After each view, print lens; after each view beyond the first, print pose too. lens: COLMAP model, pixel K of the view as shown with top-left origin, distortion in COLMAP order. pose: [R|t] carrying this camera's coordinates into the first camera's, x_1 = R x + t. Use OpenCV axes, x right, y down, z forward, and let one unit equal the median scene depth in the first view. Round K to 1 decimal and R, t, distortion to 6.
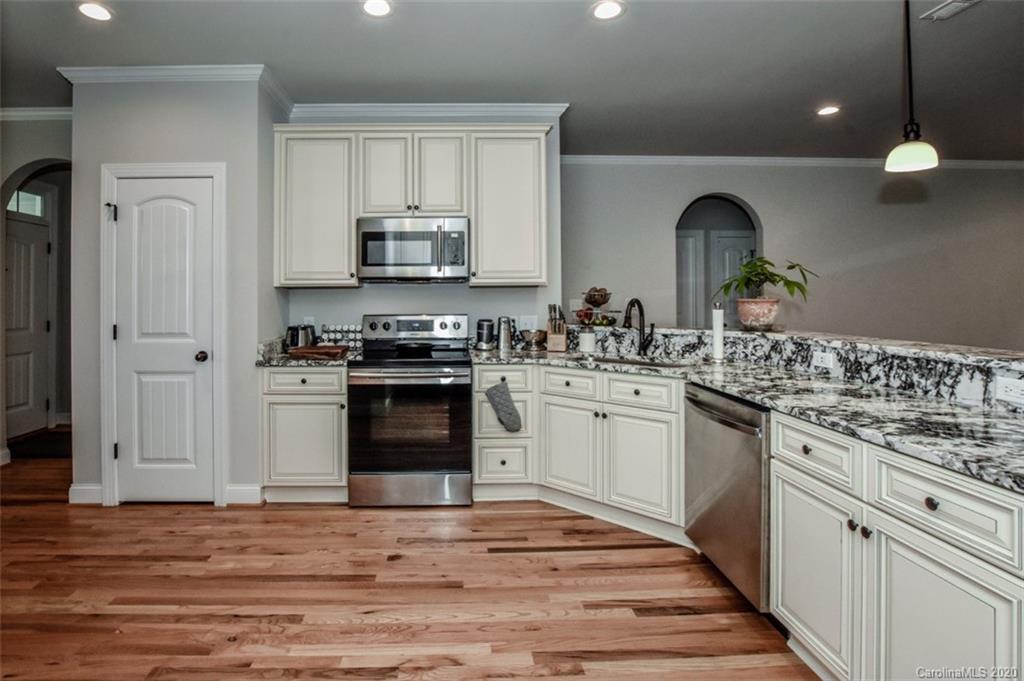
lens RADIAL K [[469.4, 0, 449.3], [0, 469.4, 290.3], [0, 0, 1]] dist [-0.025818, 0.004566]
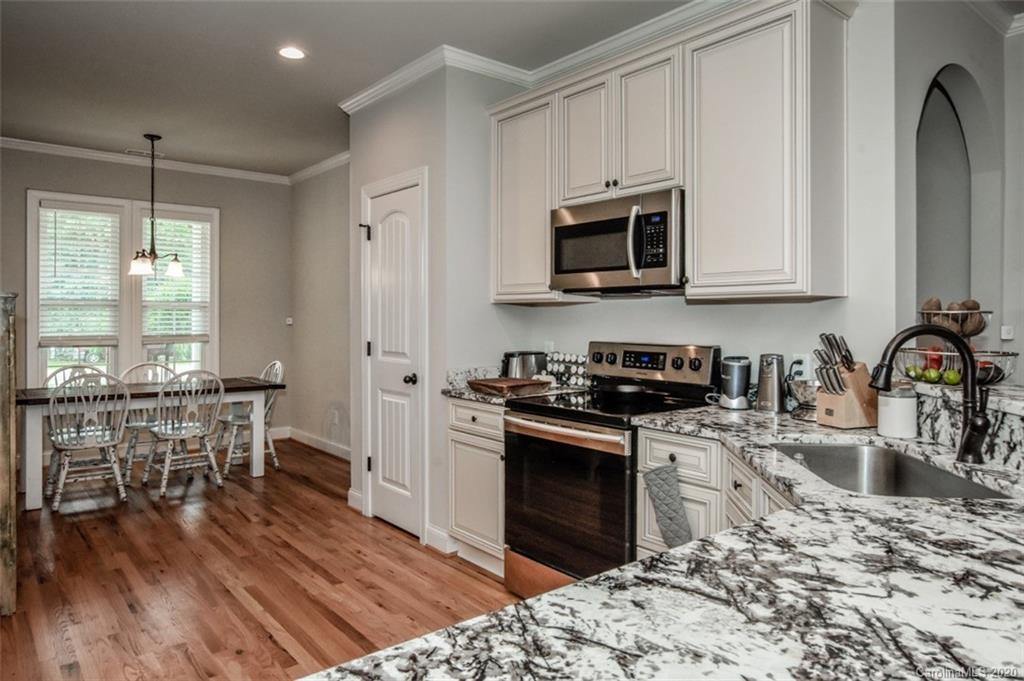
lens RADIAL K [[659.7, 0, 537.9], [0, 659.7, 312.1], [0, 0, 1]] dist [-0.015555, 0.011124]
pose [[0.642590, 0.002072, -0.766207, 0.647005], [0.009477, 0.999898, 0.010651, -0.003372], [0.766152, -0.014106, 0.642505, 0.351682]]
